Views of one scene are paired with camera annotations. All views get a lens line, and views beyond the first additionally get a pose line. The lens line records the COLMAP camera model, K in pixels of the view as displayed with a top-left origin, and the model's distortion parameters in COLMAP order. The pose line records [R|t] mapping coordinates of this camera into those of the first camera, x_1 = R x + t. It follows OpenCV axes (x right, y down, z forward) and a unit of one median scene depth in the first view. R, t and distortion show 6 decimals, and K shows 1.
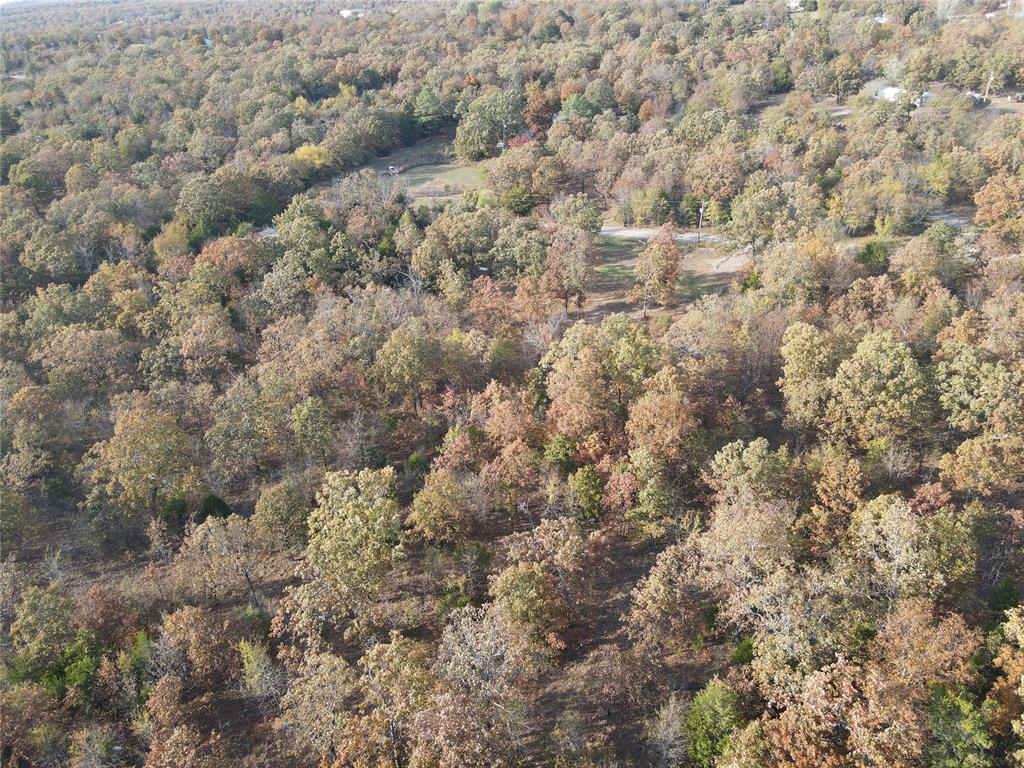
lens RADIAL K [[749.0, 0, 512.0], [0, 749.0, 384.0], [0, 0, 1]] dist [-0.002541, 0.024038]
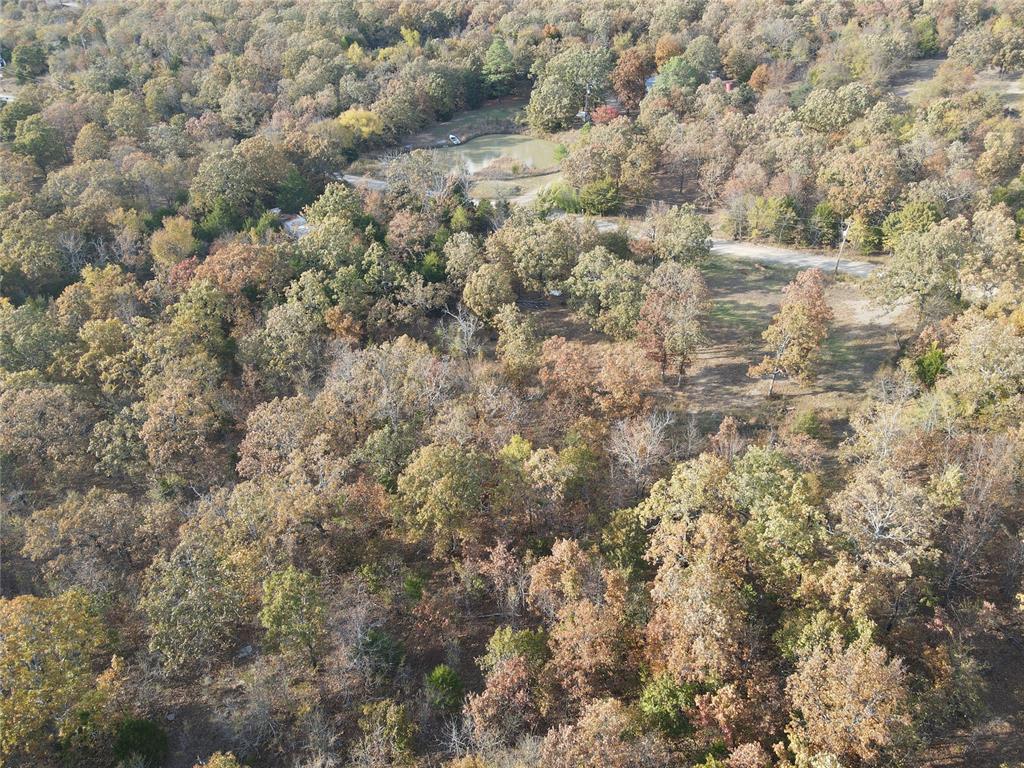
lens RADIAL K [[749.0, 0, 512.0], [0, 749.0, 384.0], [0, 0, 1]] dist [-0.002541, 0.024038]
pose [[0.995306, 0.066620, -0.070191, -0.015434], [-0.061345, 0.995309, 0.074808, -0.083619], [0.074846, -0.070151, 0.994725, 0.147964]]
